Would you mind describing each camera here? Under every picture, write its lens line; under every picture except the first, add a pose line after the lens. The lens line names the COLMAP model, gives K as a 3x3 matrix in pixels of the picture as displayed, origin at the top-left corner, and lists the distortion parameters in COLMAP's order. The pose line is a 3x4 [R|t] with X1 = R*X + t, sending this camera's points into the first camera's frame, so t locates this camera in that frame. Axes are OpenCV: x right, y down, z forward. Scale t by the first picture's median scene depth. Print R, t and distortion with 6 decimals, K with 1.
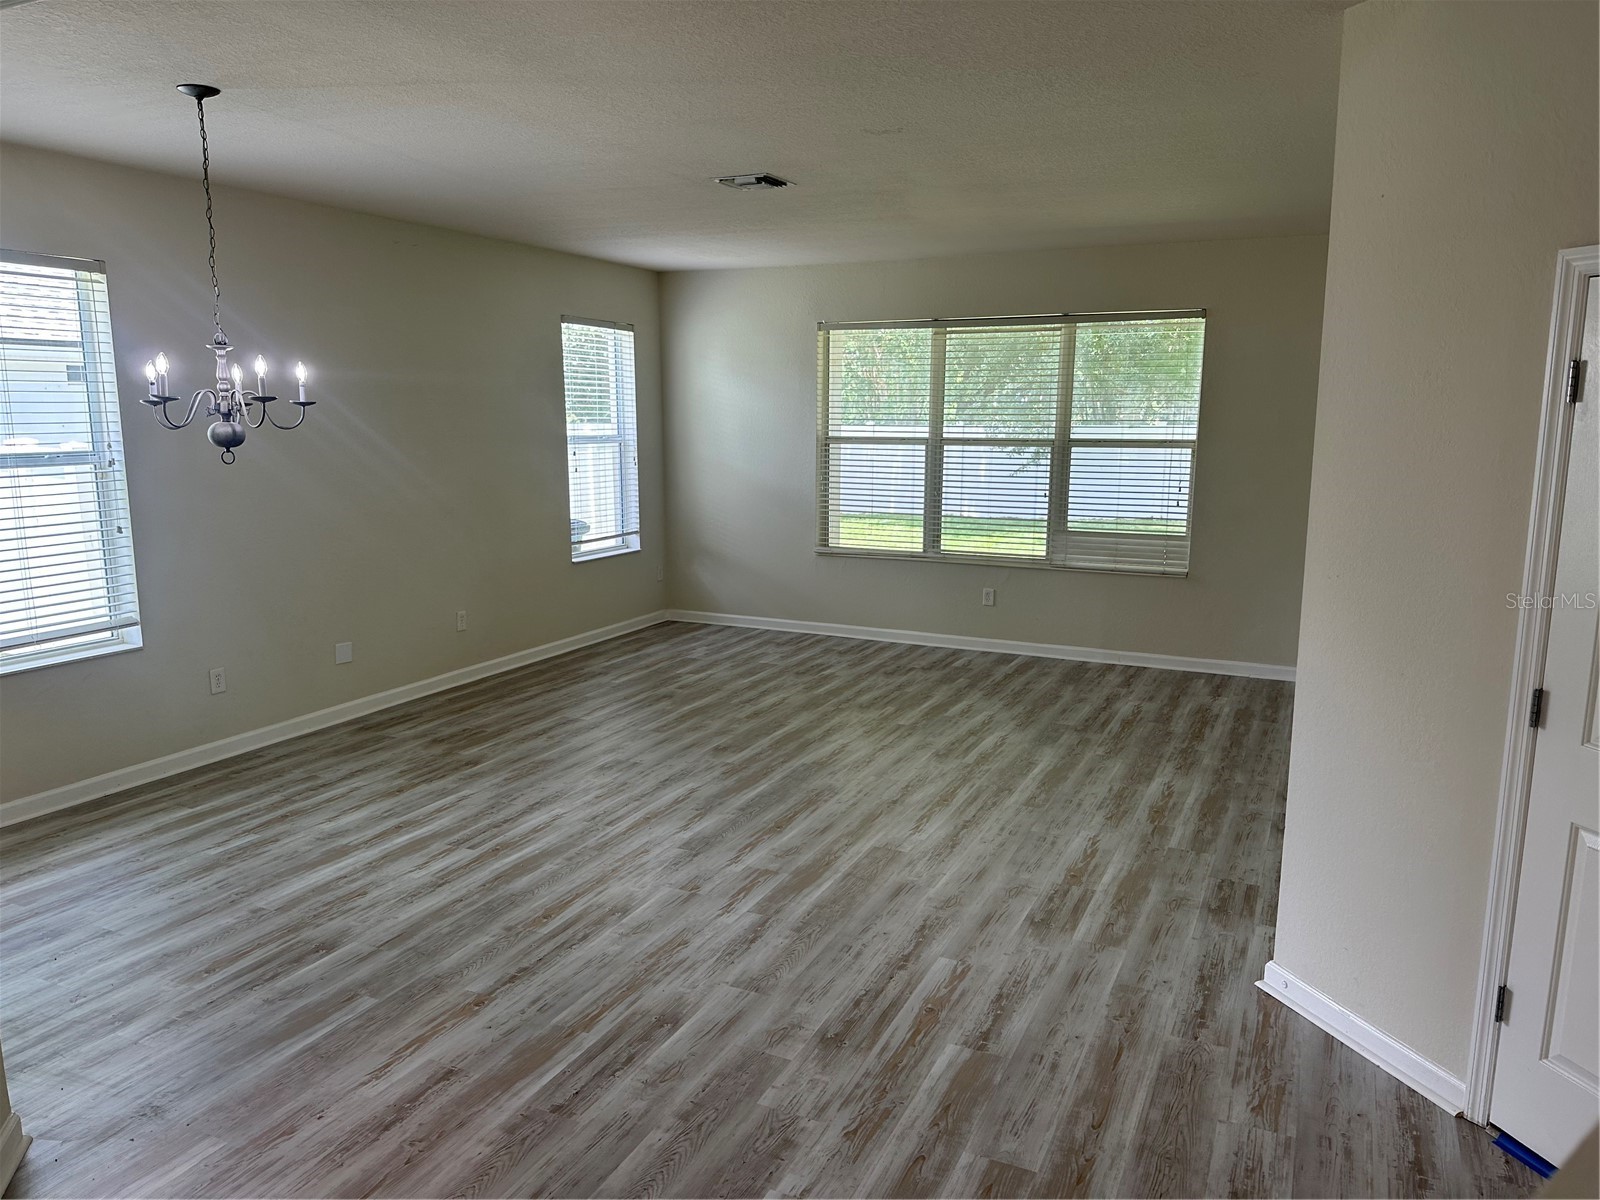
lens RADIAL K [[1128.2, 0, 805.2], [0, 1128.2, 600.1], [0, 0, 1]] dist [0.035969, -0.051940]
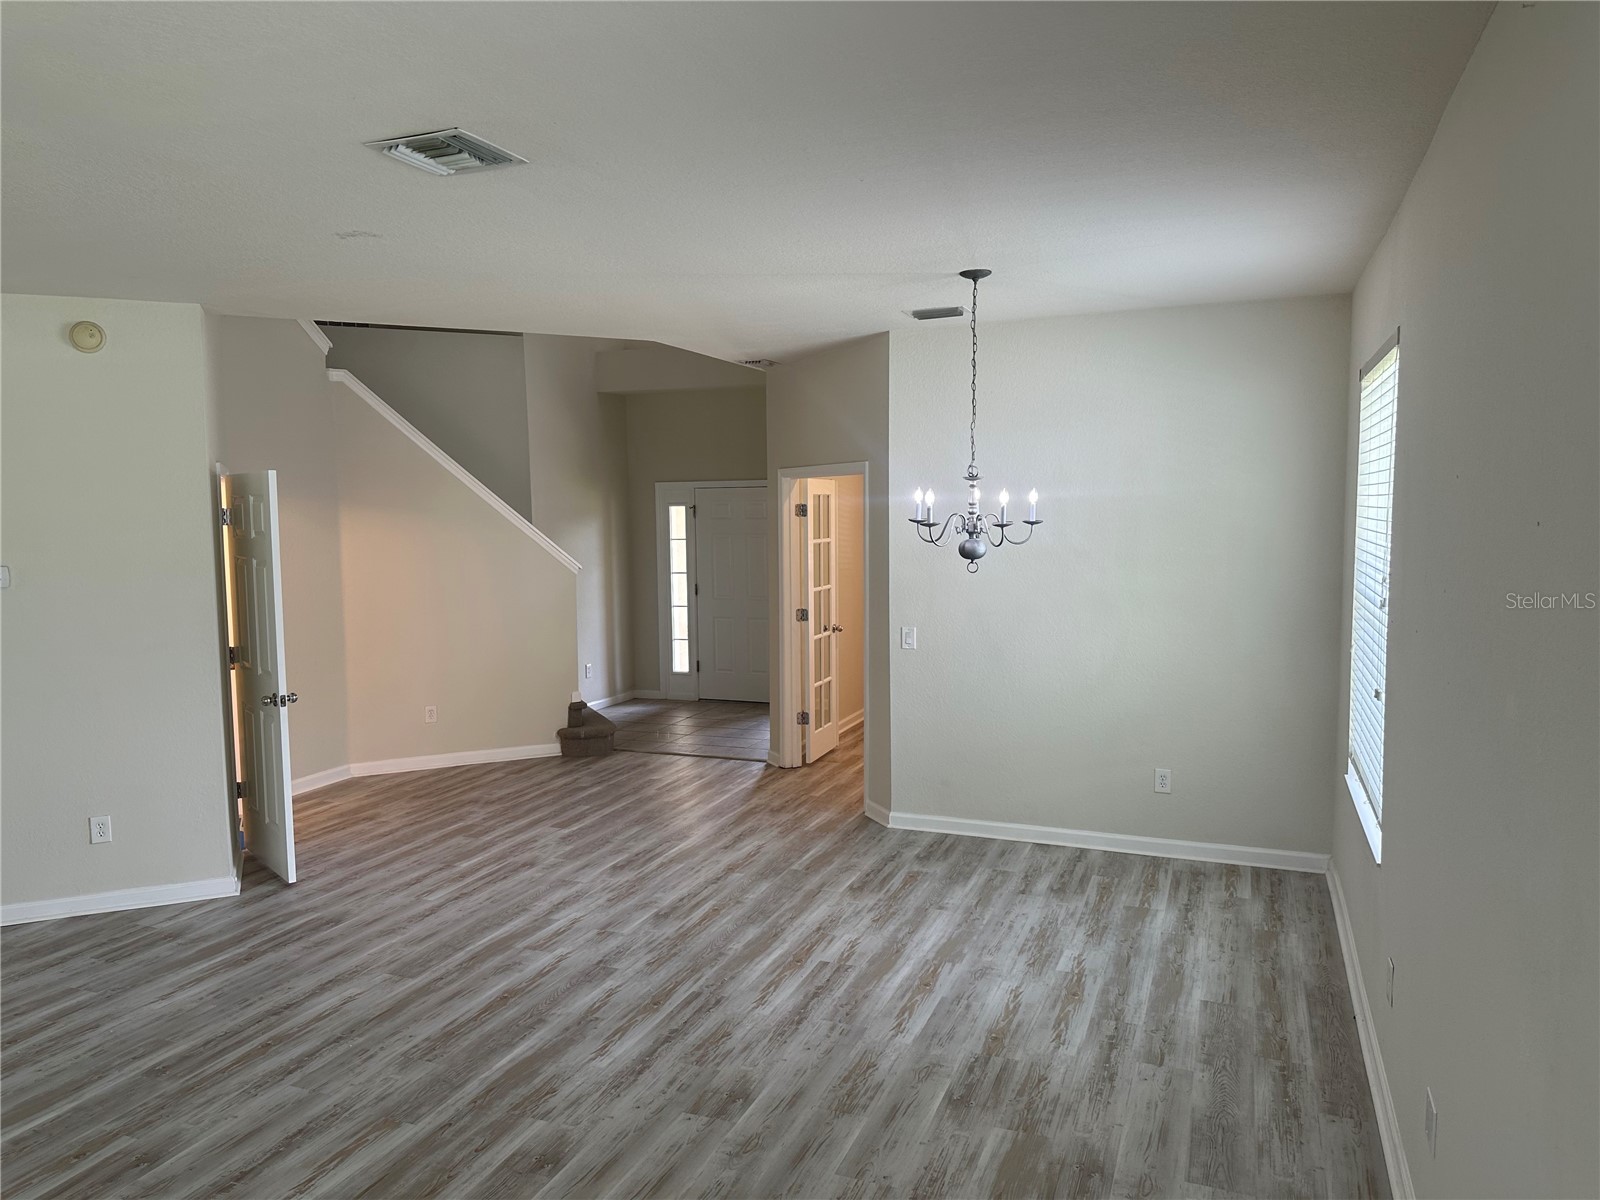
lens RADIAL K [[1128.2, 0, 795.1], [0, 1128.2, 600.6], [0, 0, 1]] dist [0.035969, -0.051940]
pose [[-0.997908, 0.010801, -0.063736, -0.209957], [-0.005475, 0.968281, 0.249805, -0.346018], [0.064413, 0.249631, -0.966196, 1.906884]]
